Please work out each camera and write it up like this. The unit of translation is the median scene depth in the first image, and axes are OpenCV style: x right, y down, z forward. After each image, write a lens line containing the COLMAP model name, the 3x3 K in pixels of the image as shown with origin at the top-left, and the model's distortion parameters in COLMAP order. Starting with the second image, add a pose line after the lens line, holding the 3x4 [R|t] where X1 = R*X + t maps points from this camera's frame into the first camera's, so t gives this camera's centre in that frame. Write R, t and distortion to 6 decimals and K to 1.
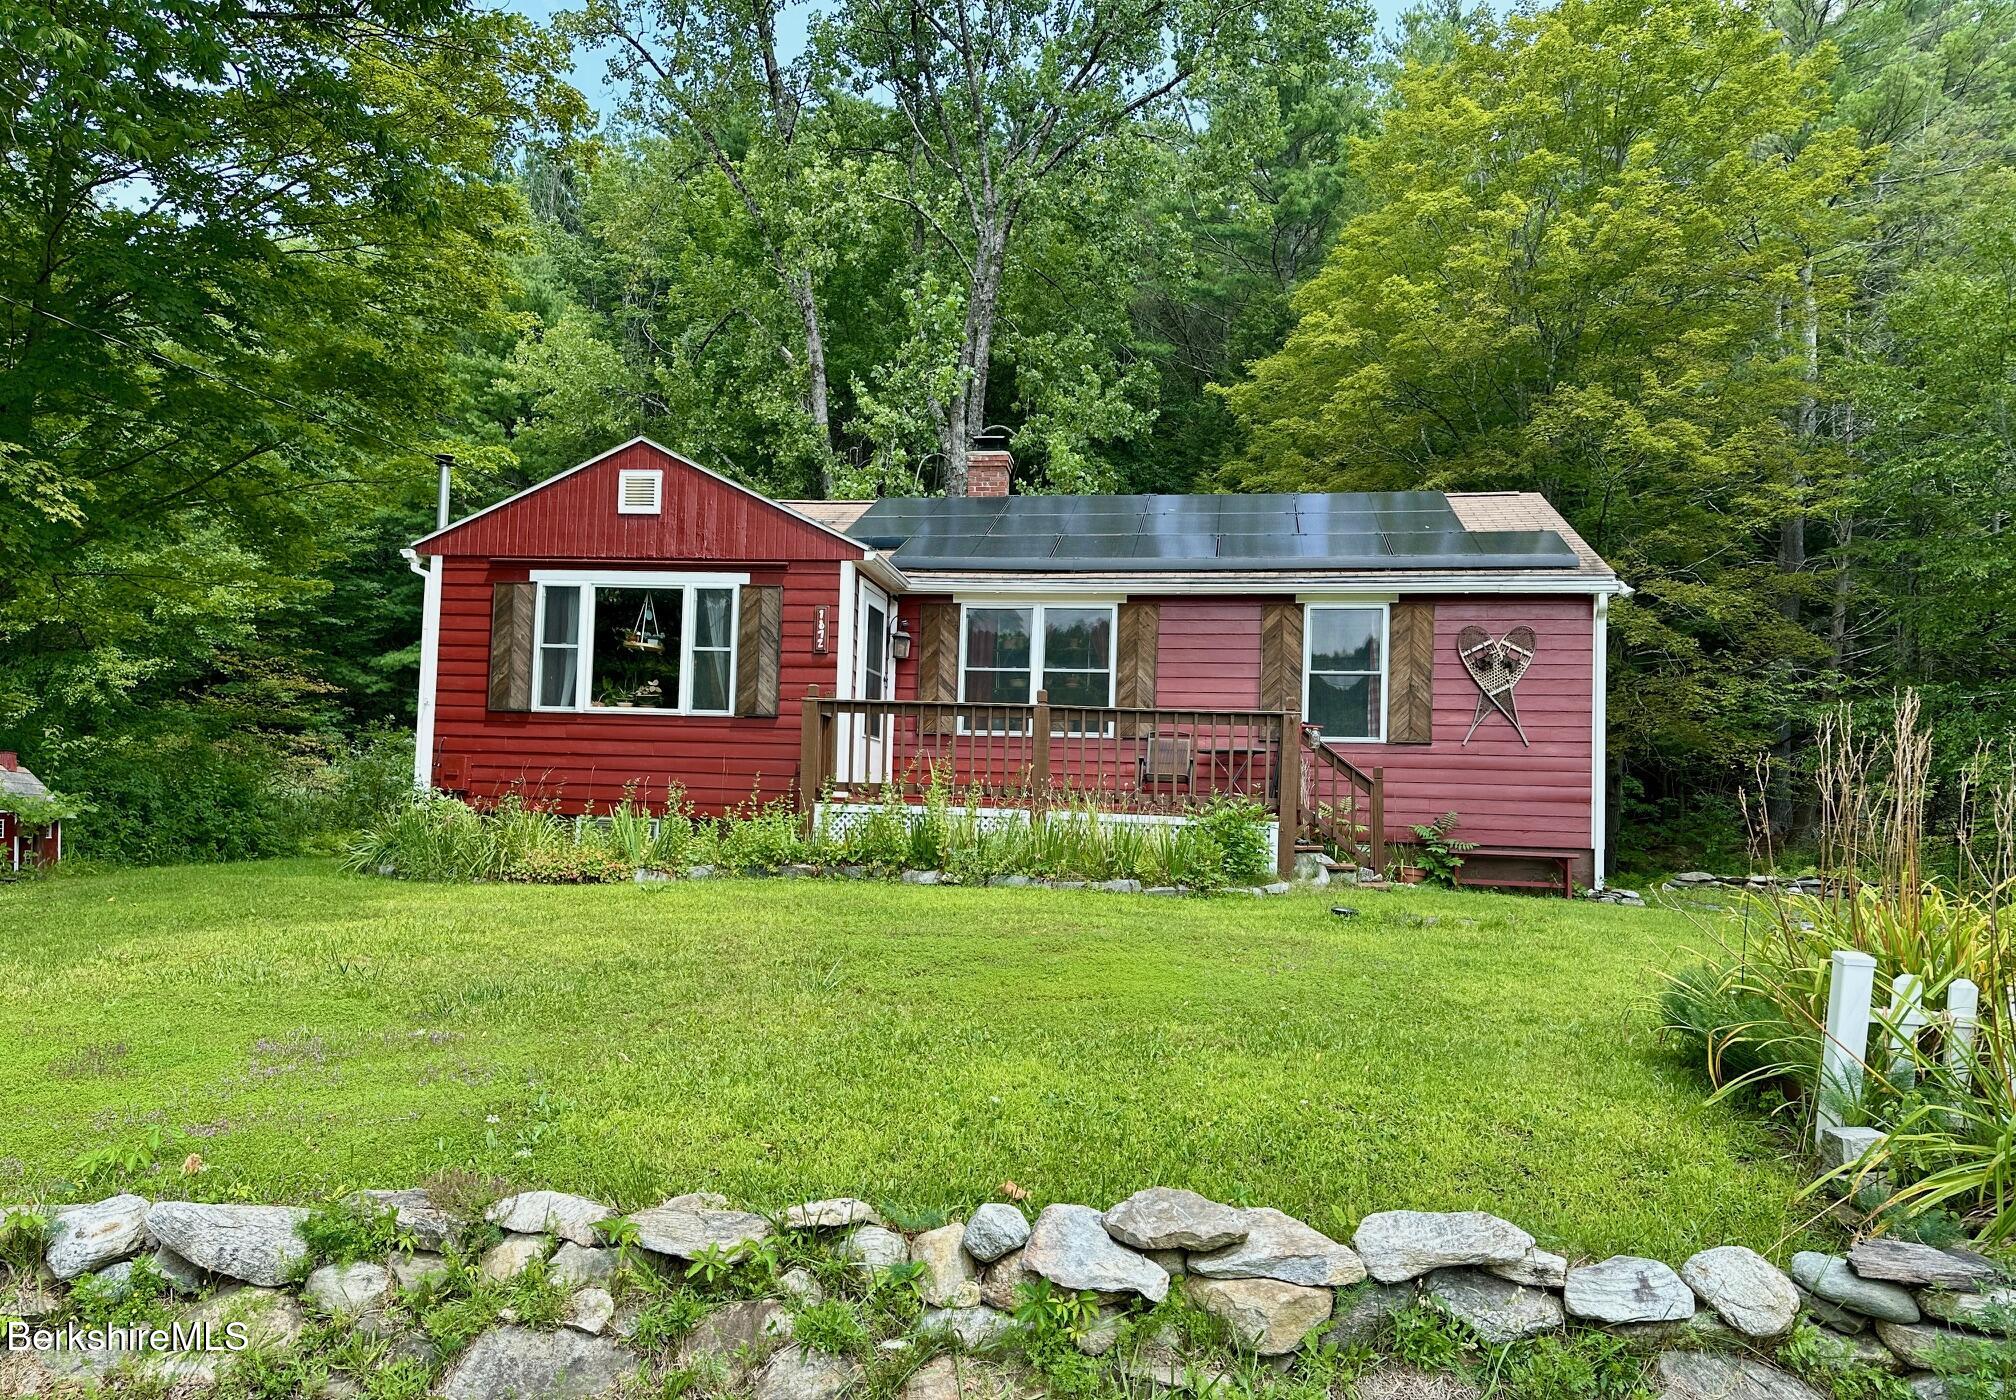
lens RADIAL K [[1404.4, 0, 1022.1], [0, 1404.4, 758.8], [0, 0, 1]] dist [0.070376, -0.064803]
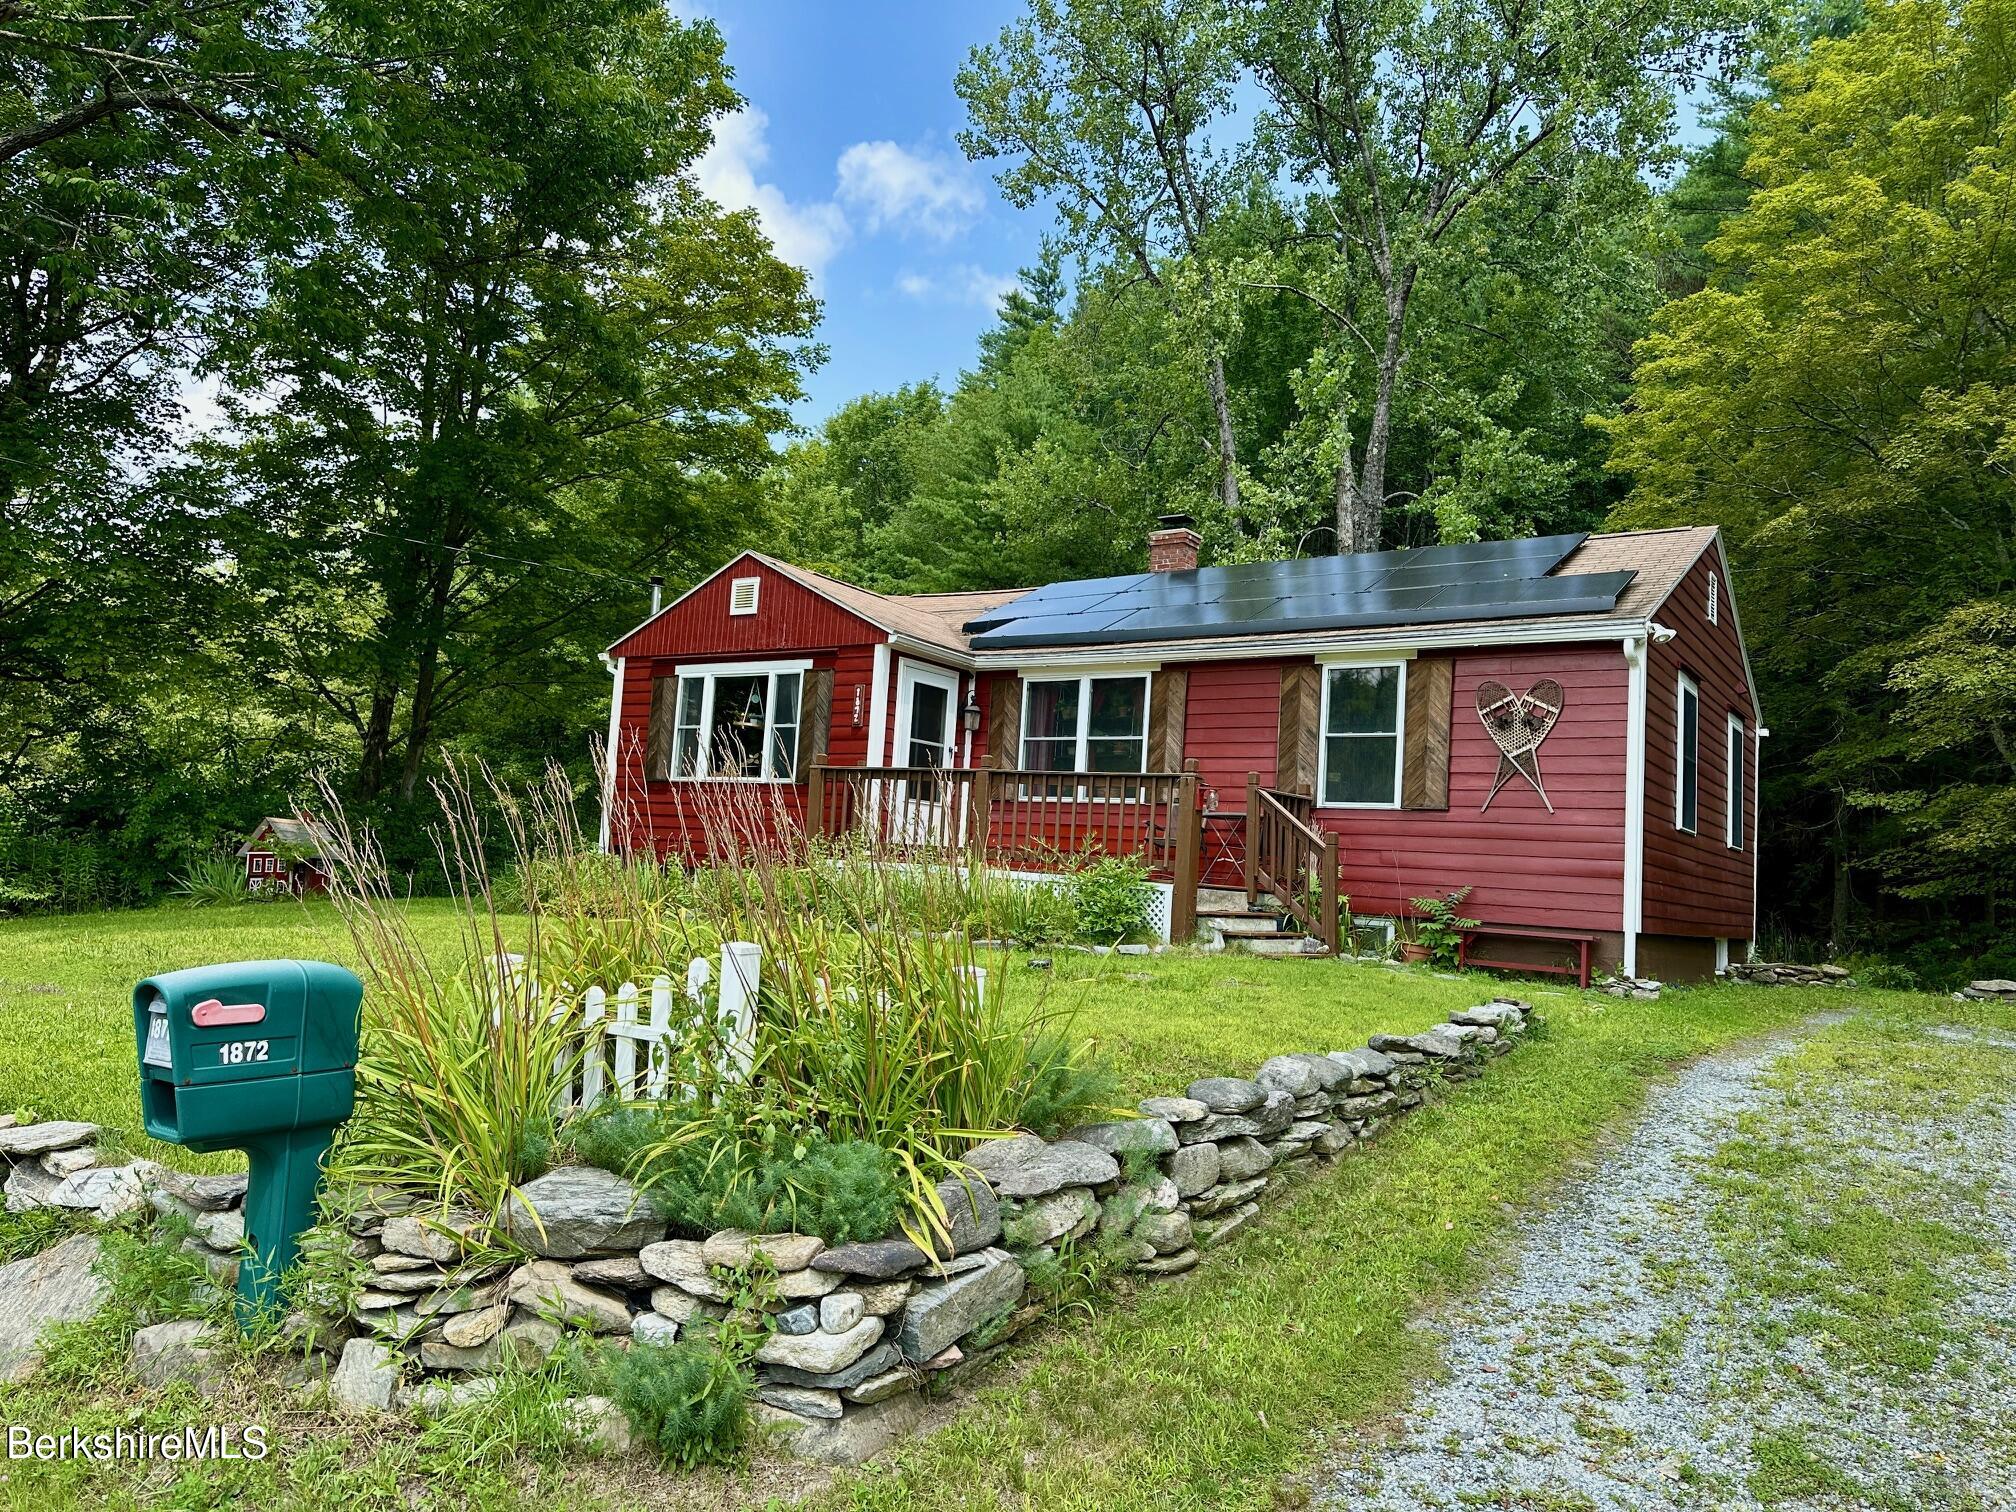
lens RADIAL K [[1389.8, 0, 996.2], [0, 1389.8, 753.9], [0, 0, 1]] dist [0.052190, -0.015828]
pose [[0.896297, -0.014713, -0.443209, 0.421238], [-0.012333, 0.998236, -0.058079, 0.009121], [0.443282, 0.057522, 0.894535, 0.050019]]
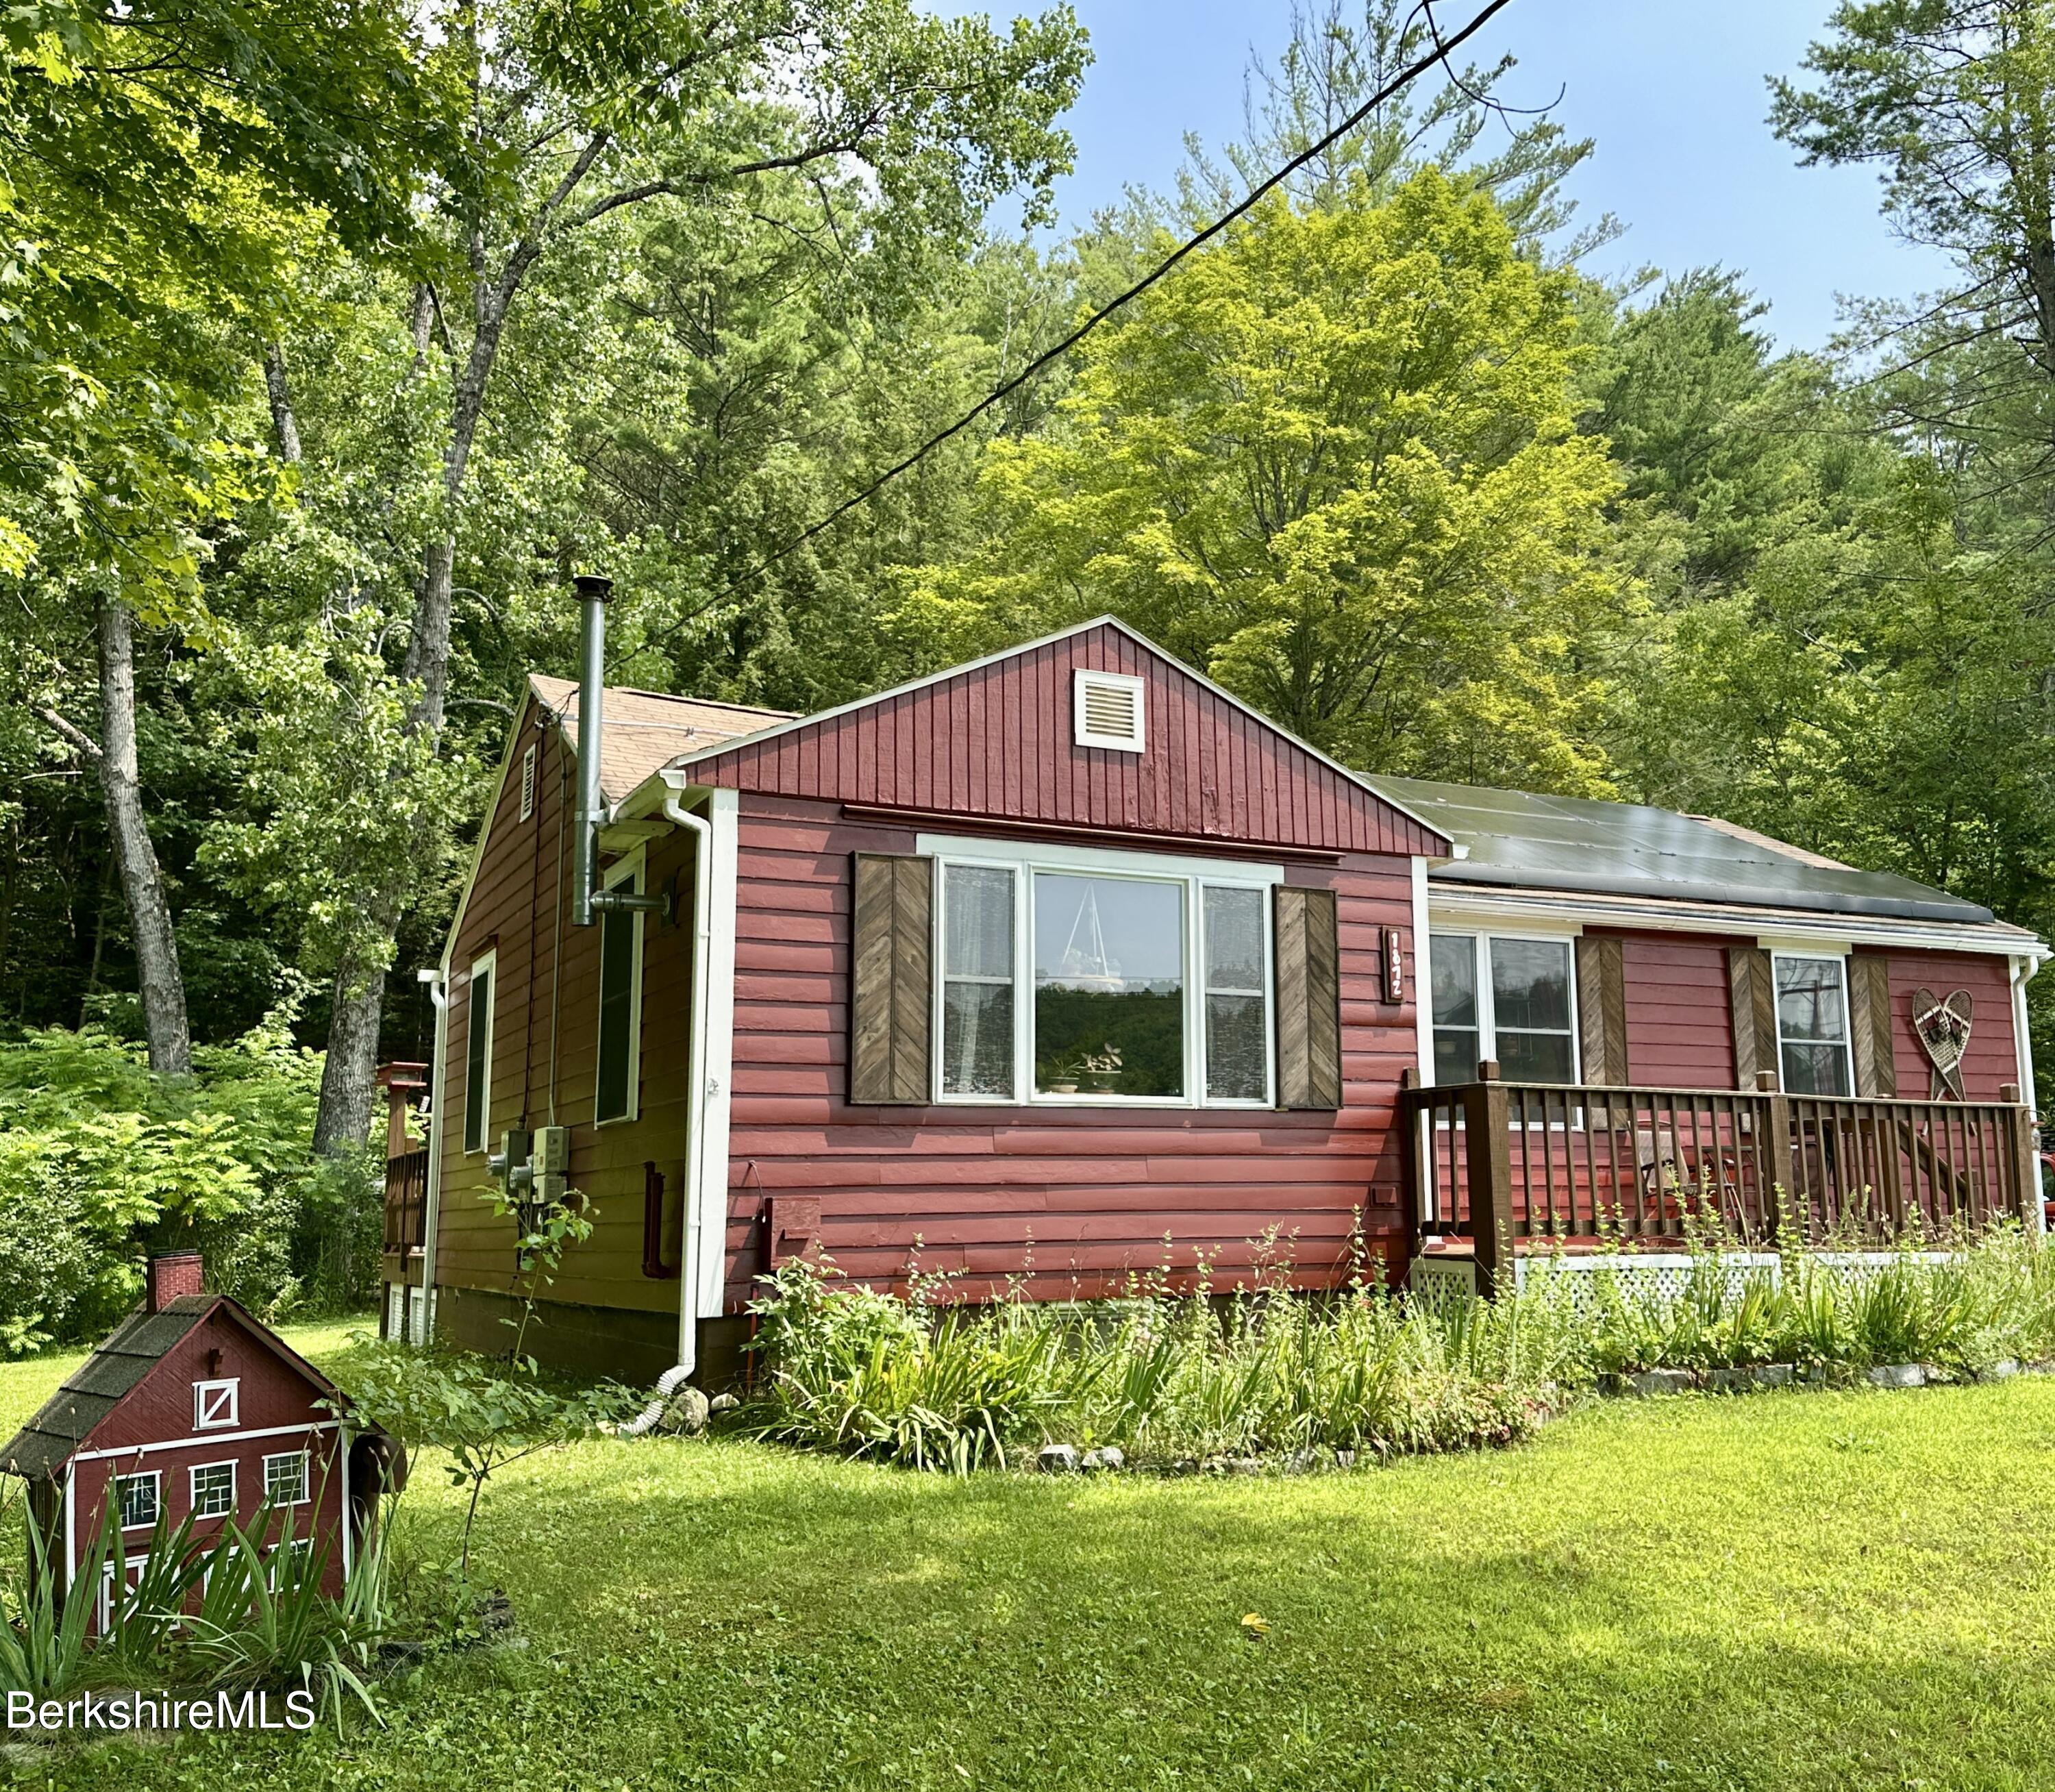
lens RADIAL K [[1949.9, 0, 1117.8], [0, 1949.9, 867.3], [0, 0, 1]] dist [0.119965, 0.000000]
pose [[0.794527, 0.061794, 0.604077, -0.707102], [0.009129, 0.993481, -0.113635, -0.036543], [-0.607161, 0.095800, 0.788783, 0.373030]]
